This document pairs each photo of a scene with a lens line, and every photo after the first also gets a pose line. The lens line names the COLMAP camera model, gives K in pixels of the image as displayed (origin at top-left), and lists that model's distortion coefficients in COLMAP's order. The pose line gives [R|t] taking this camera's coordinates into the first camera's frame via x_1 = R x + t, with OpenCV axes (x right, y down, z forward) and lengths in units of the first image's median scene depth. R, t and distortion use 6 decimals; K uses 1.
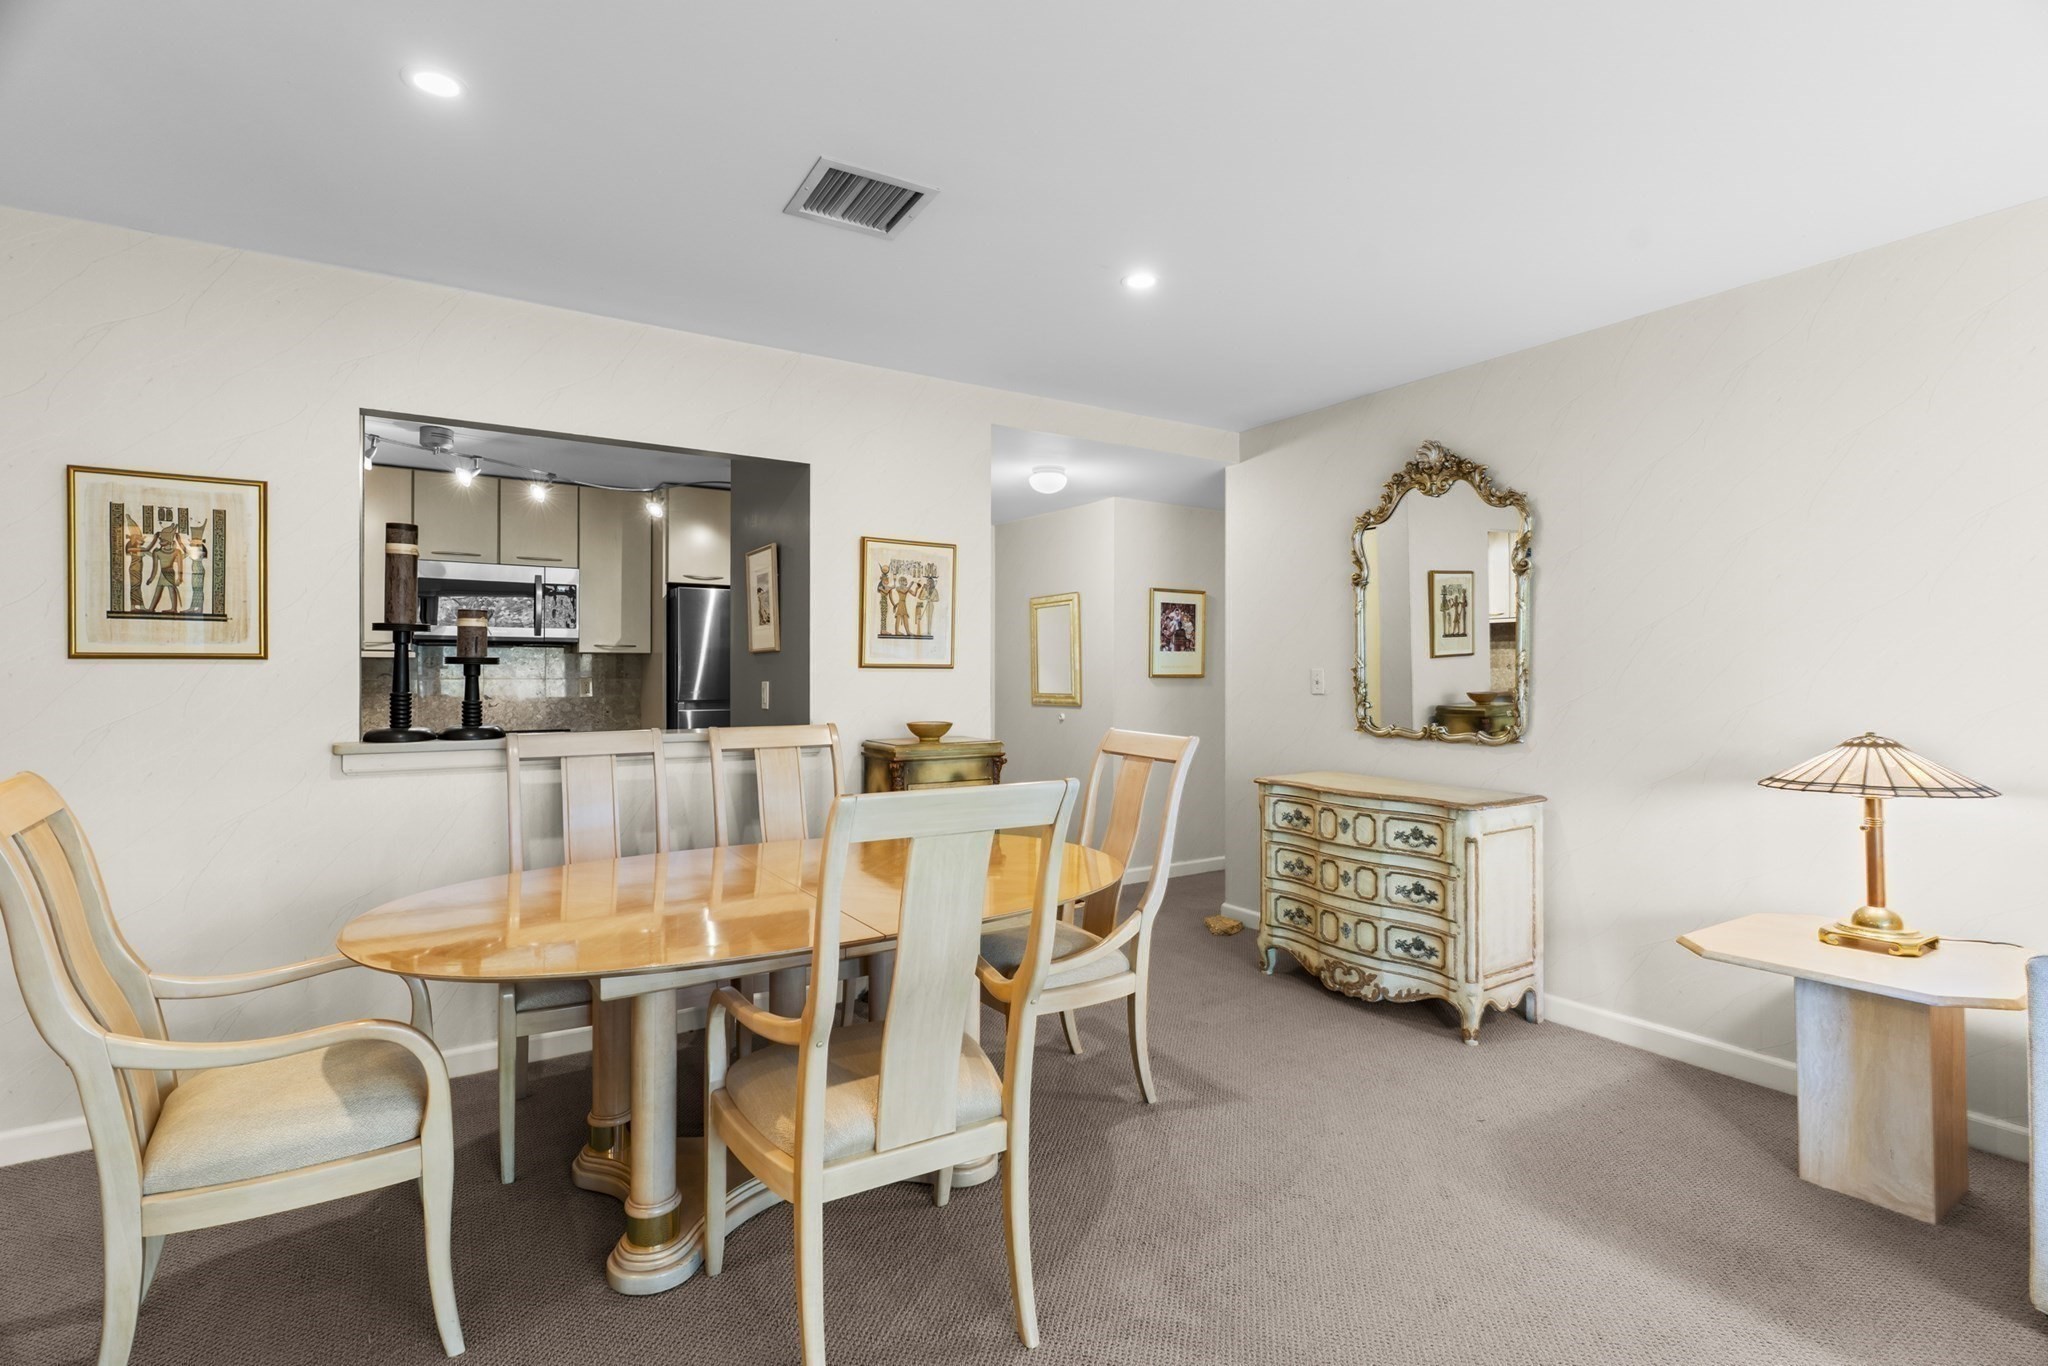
lens RADIAL K [[975.3, 0, 1027.4], [0, 975.3, 660.3], [0, 0, 1]] dist [0.001561, 0.000017]
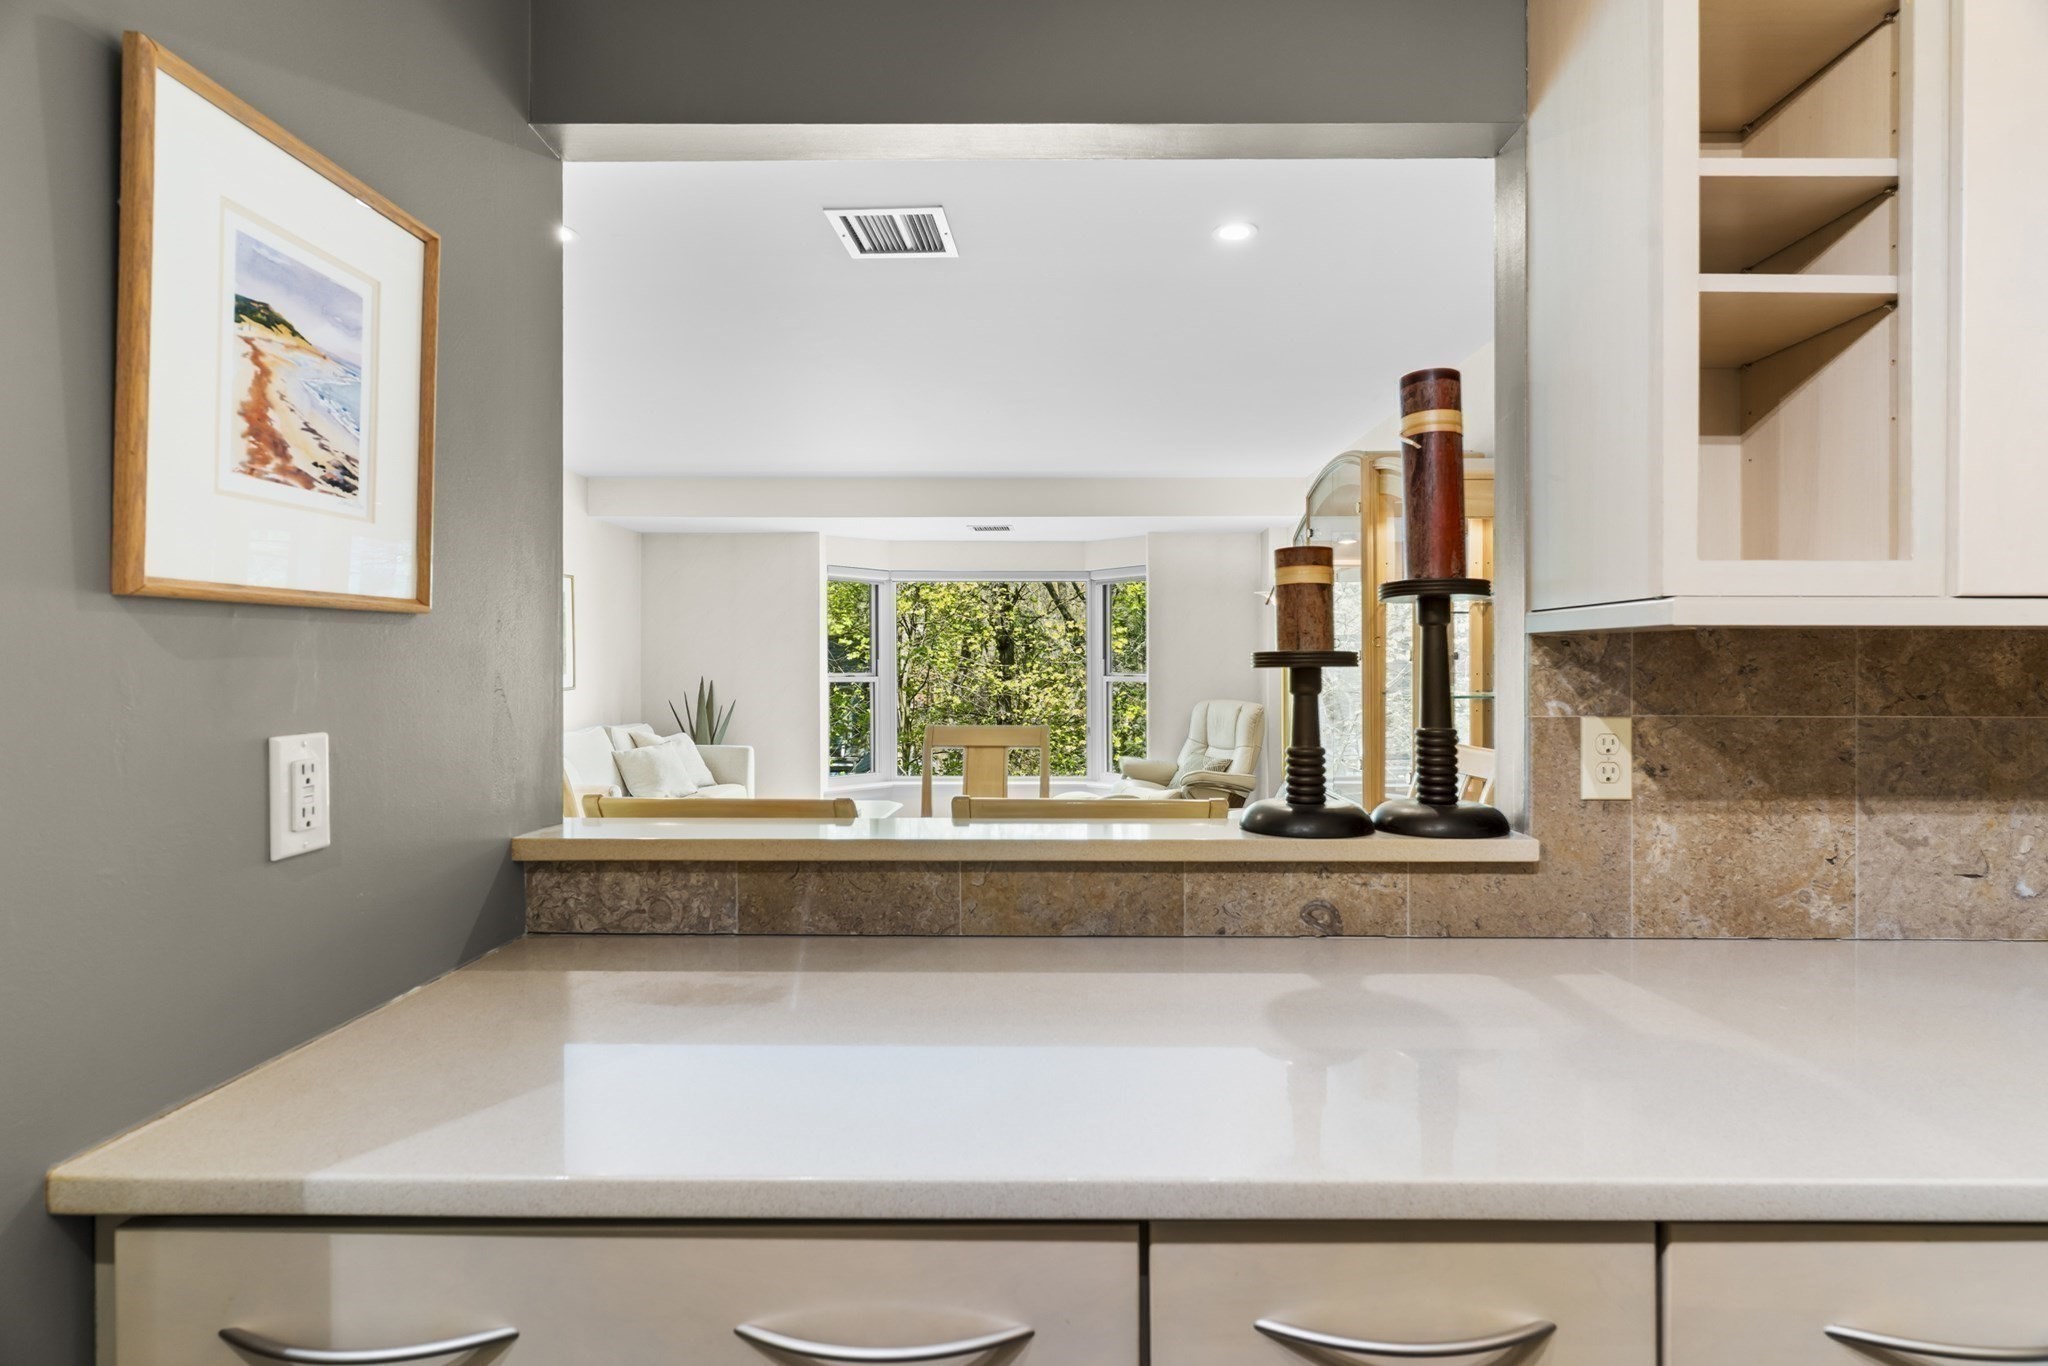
lens RADIAL K [[976.7, 0, 1045.3], [0, 976.7, 681.0], [0, 0, 1]] dist [0.000078, -0.000091]
pose [[-0.835206, -0.009836, 0.549850, -0.738002], [-0.007331, 0.999950, 0.006752, 0.009157], [-0.549889, 0.001608, -0.835236, 1.493589]]
